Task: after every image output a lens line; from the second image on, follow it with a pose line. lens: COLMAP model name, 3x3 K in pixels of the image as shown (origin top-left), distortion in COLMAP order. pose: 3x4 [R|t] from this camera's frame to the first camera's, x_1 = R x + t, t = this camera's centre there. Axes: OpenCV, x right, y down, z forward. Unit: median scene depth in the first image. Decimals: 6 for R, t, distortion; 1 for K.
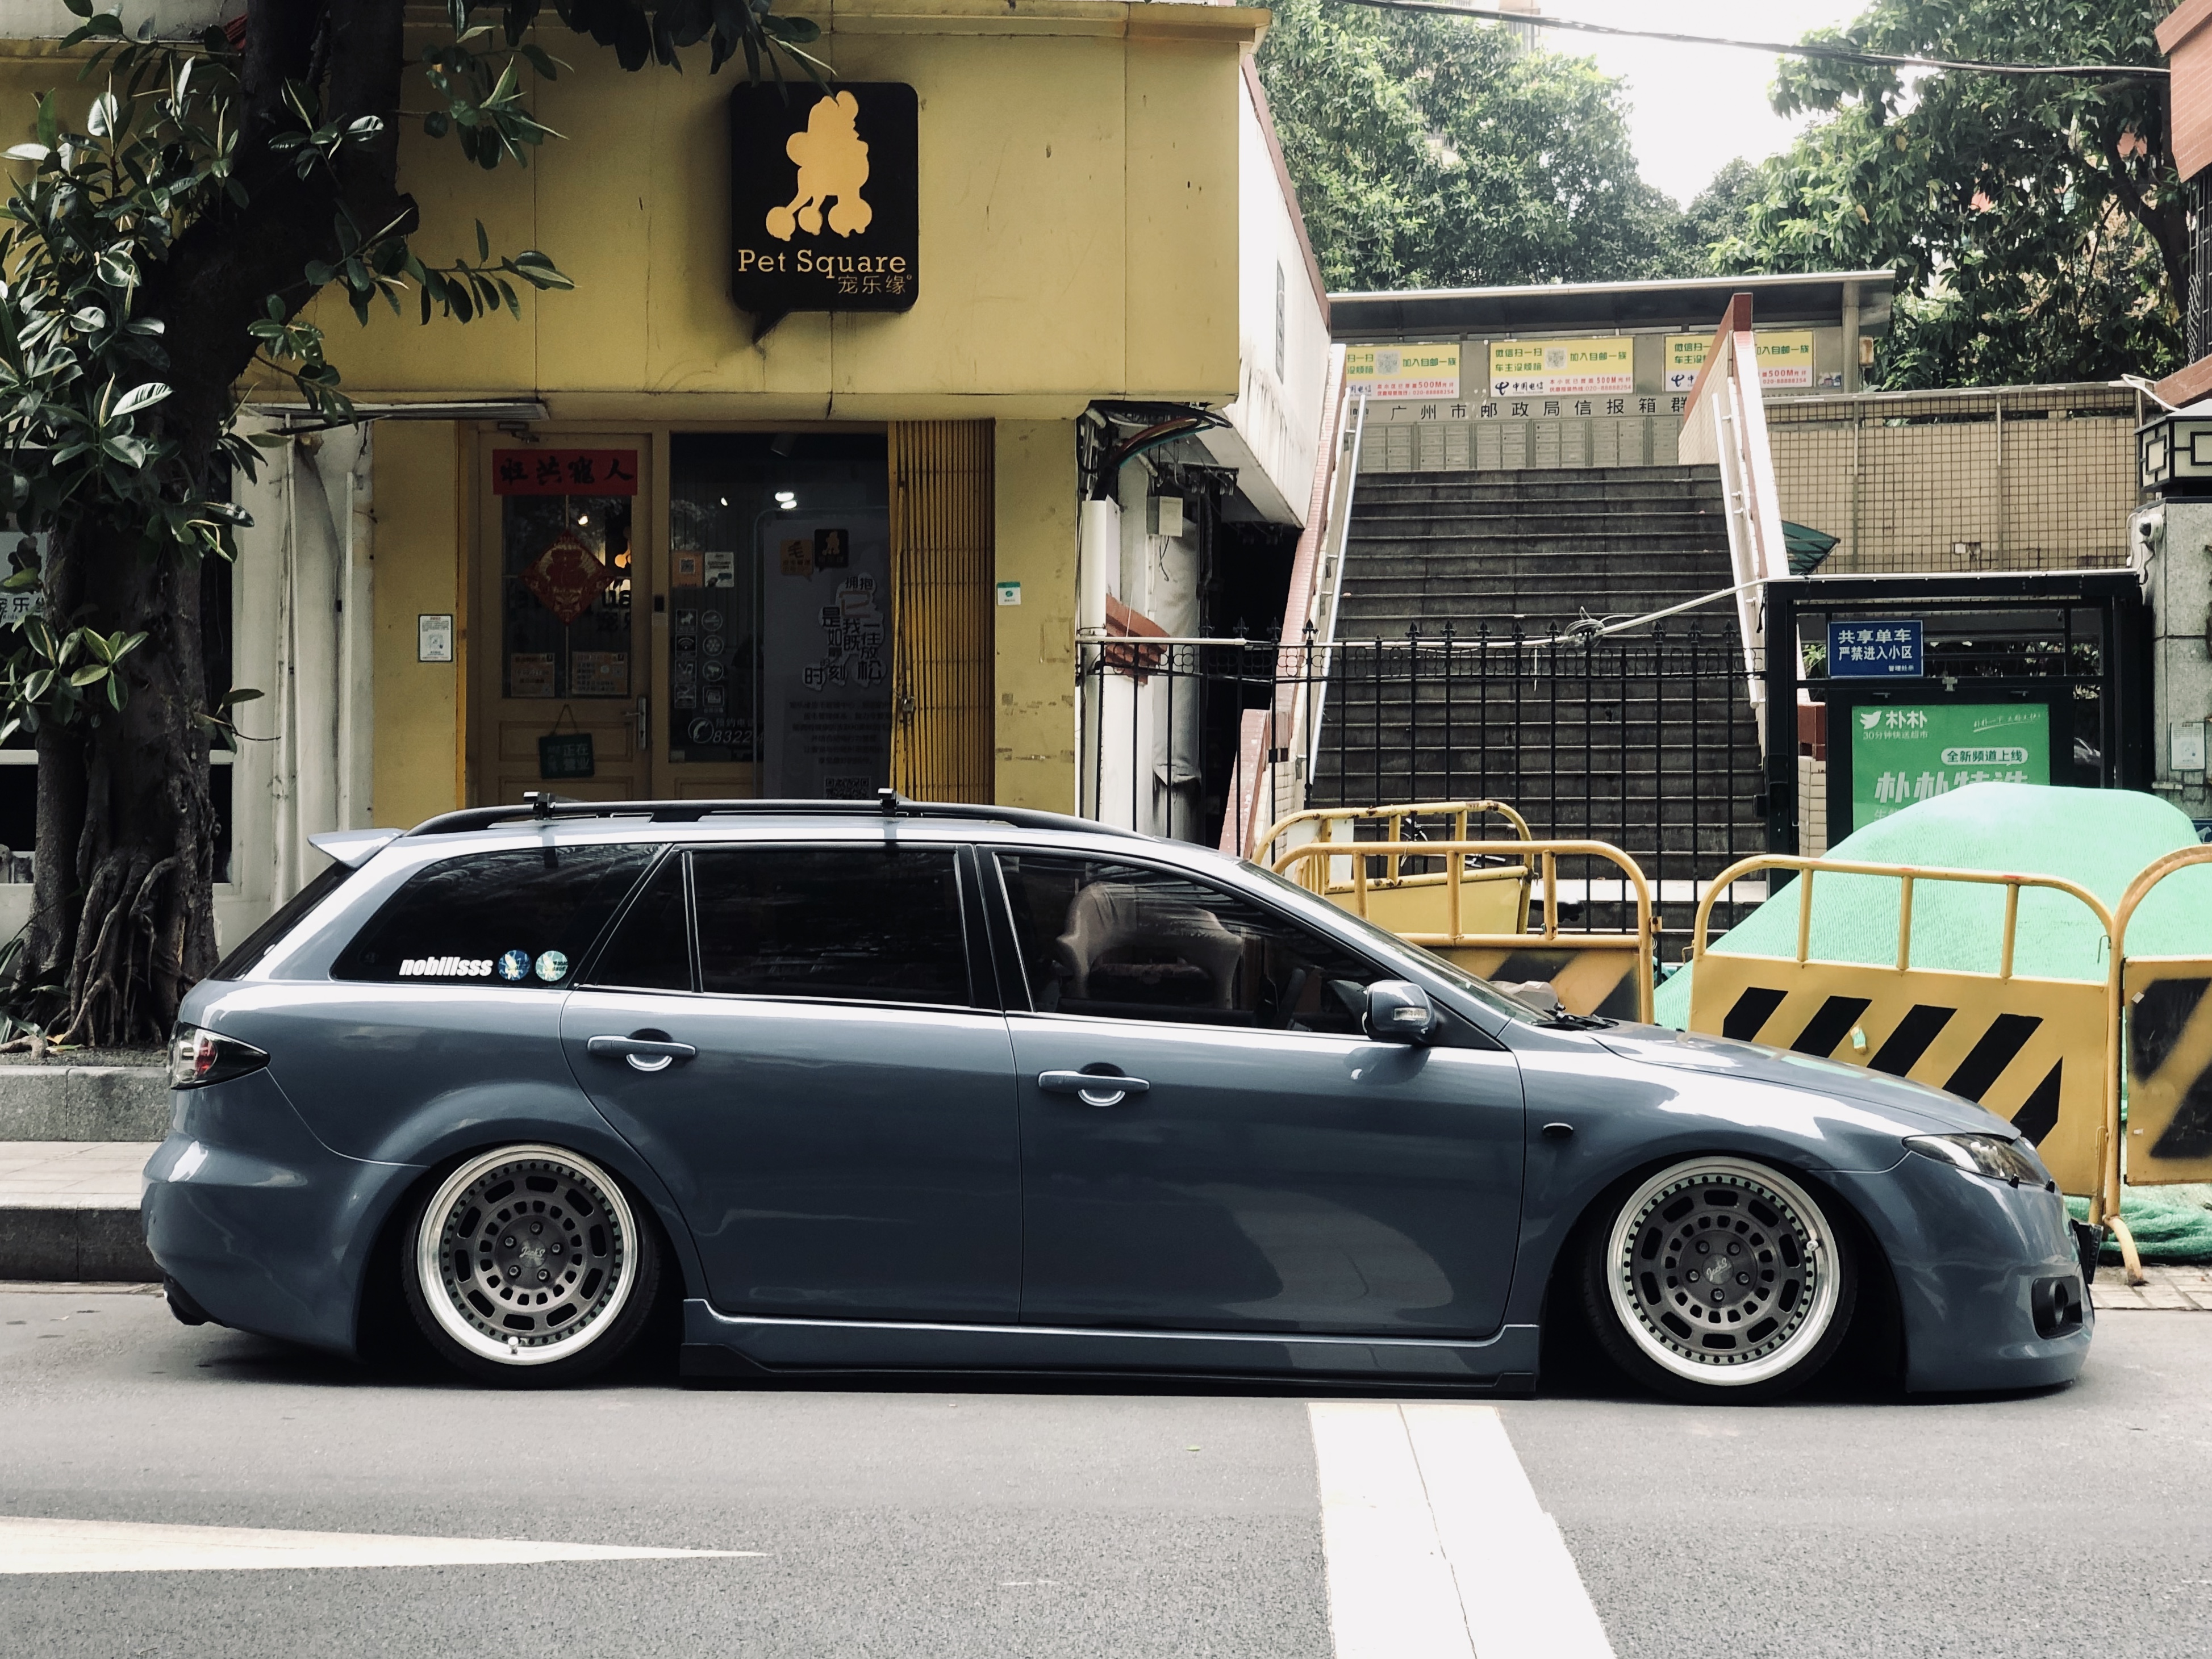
lens RADIAL K [[3411.4, 0, 1105.9], [0, 3411.4, 728.8], [0, 0, 1]] dist [0.072232, 0.033463]
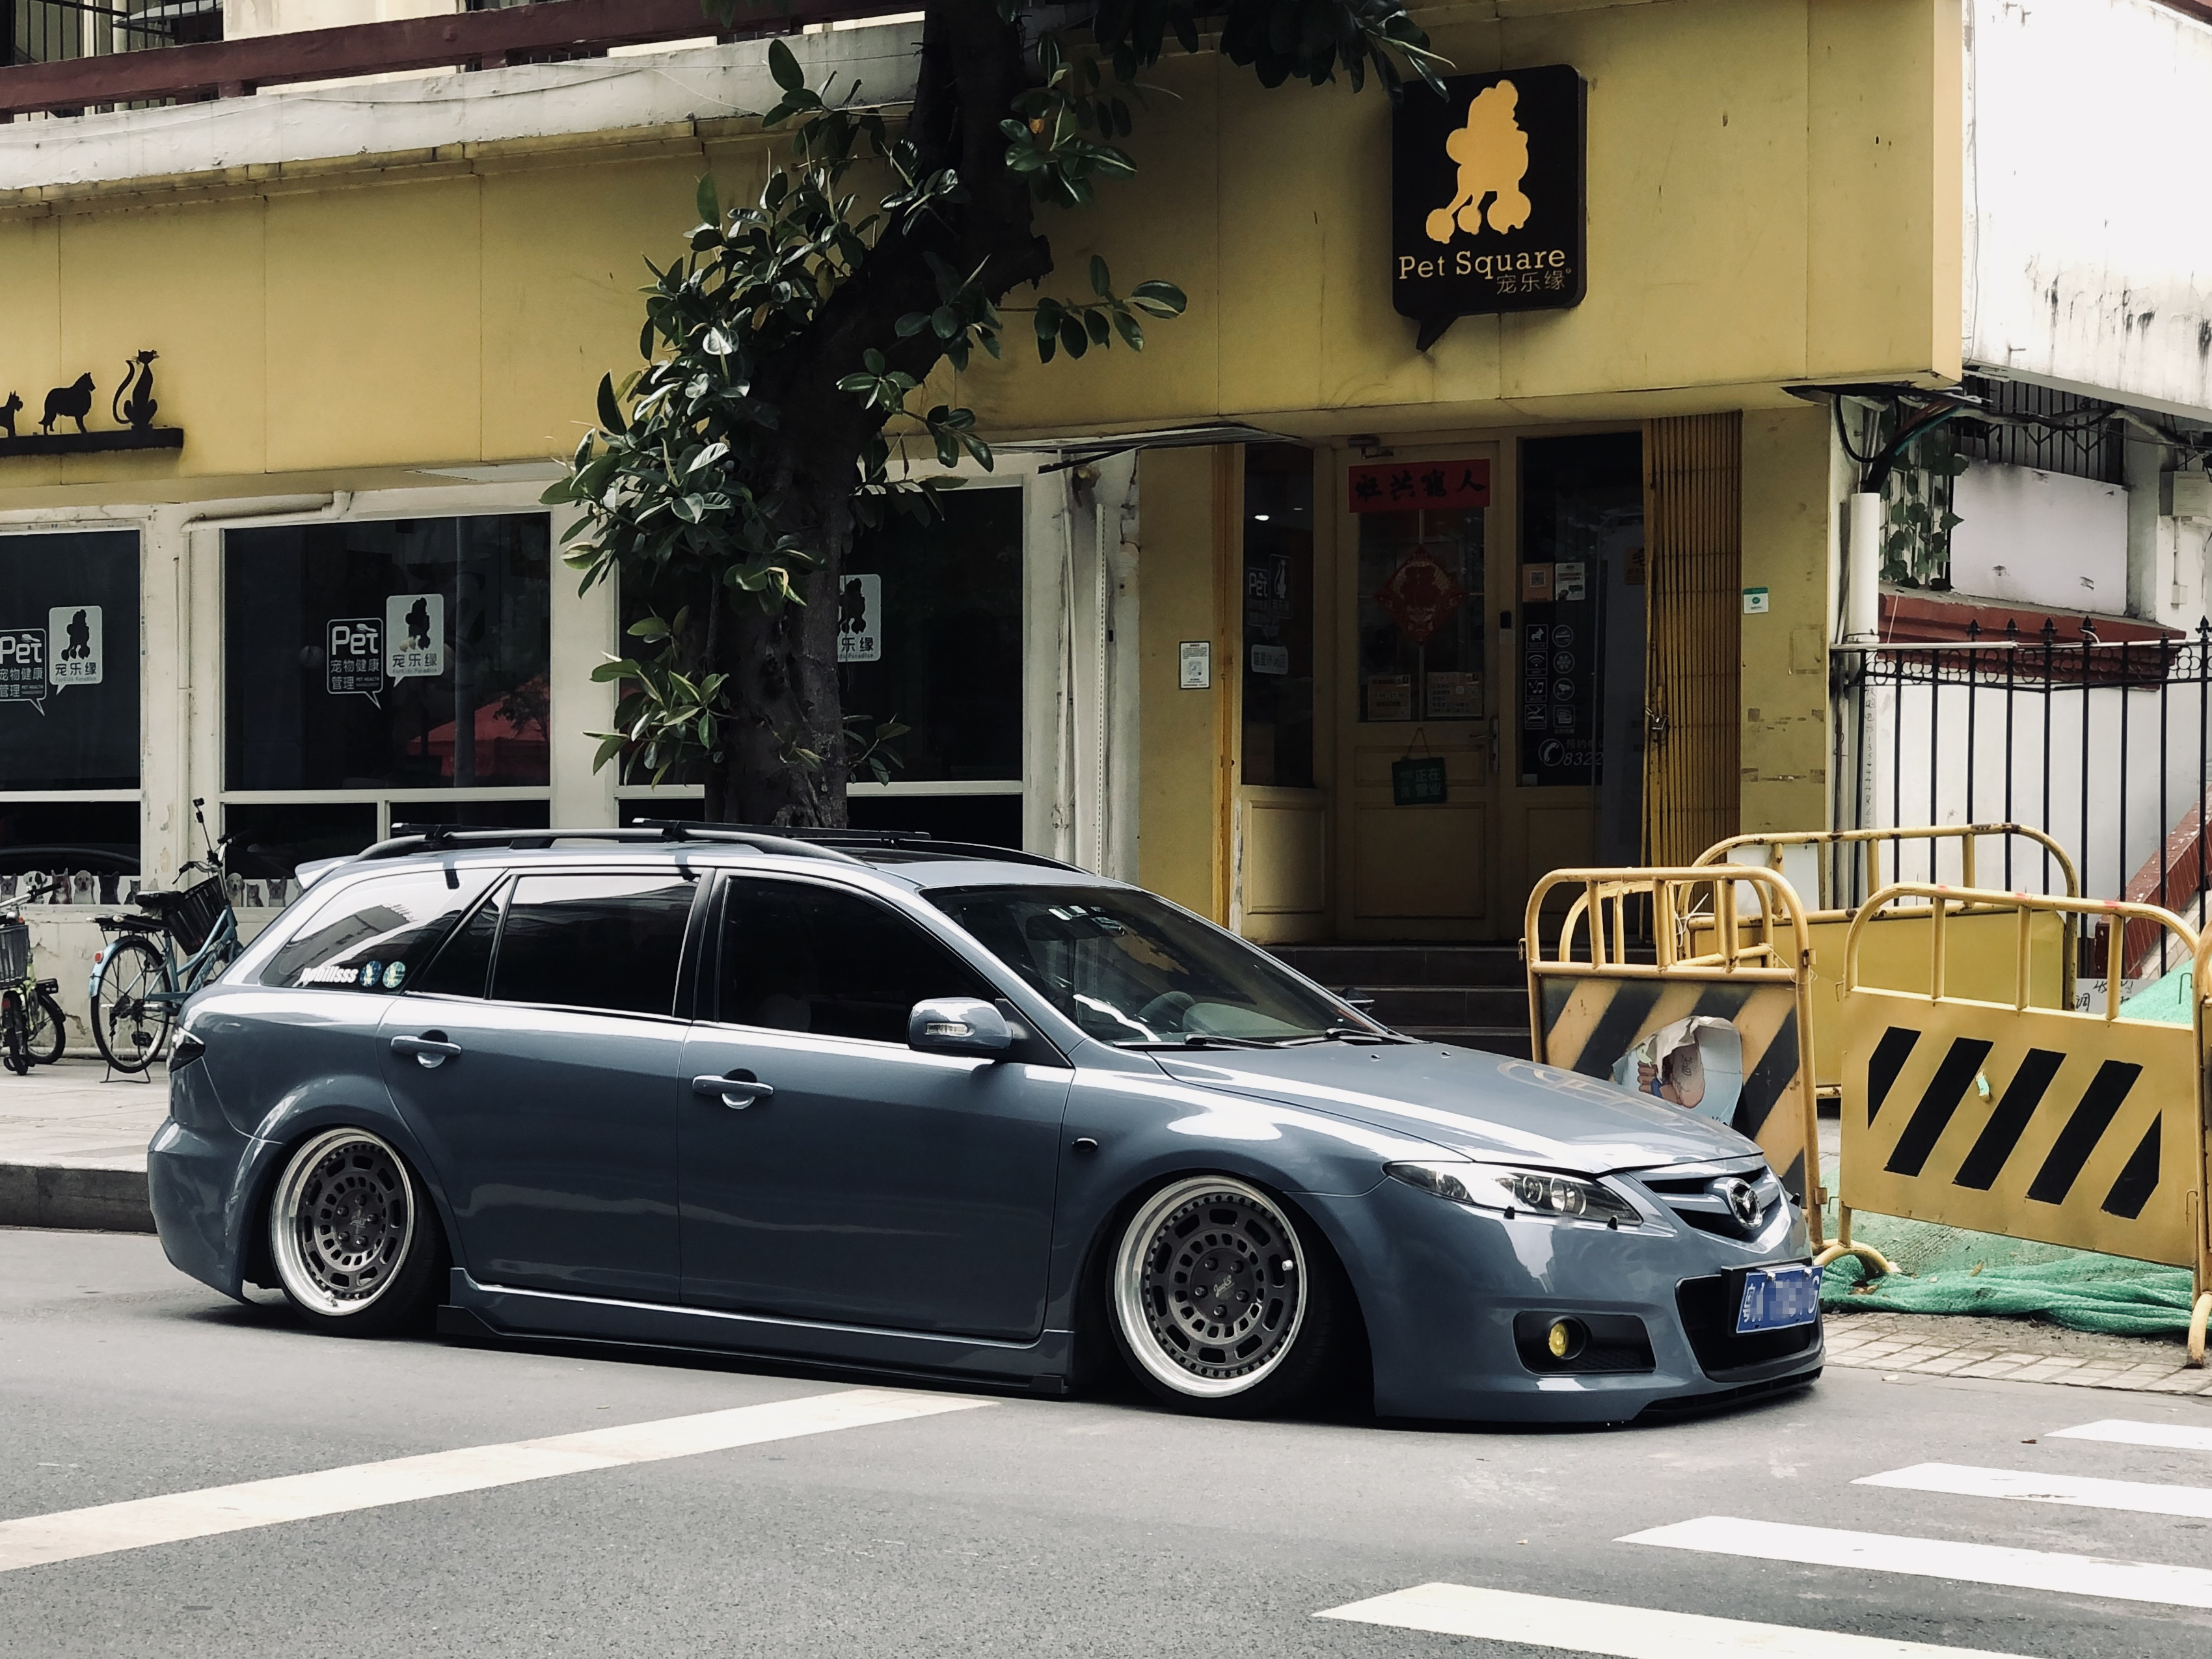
lens RADIAL K [[3989.5, 0, 1106.0], [0, 3989.5, 829.5], [0, 0, 1]] dist [0.023808, 0.217548]
pose [[0.864197, -0.005157, -0.503126, 0.386275], [0.016212, 0.999714, 0.017600, 0.000417], [0.502892, -0.023367, 0.864034, -0.020191]]
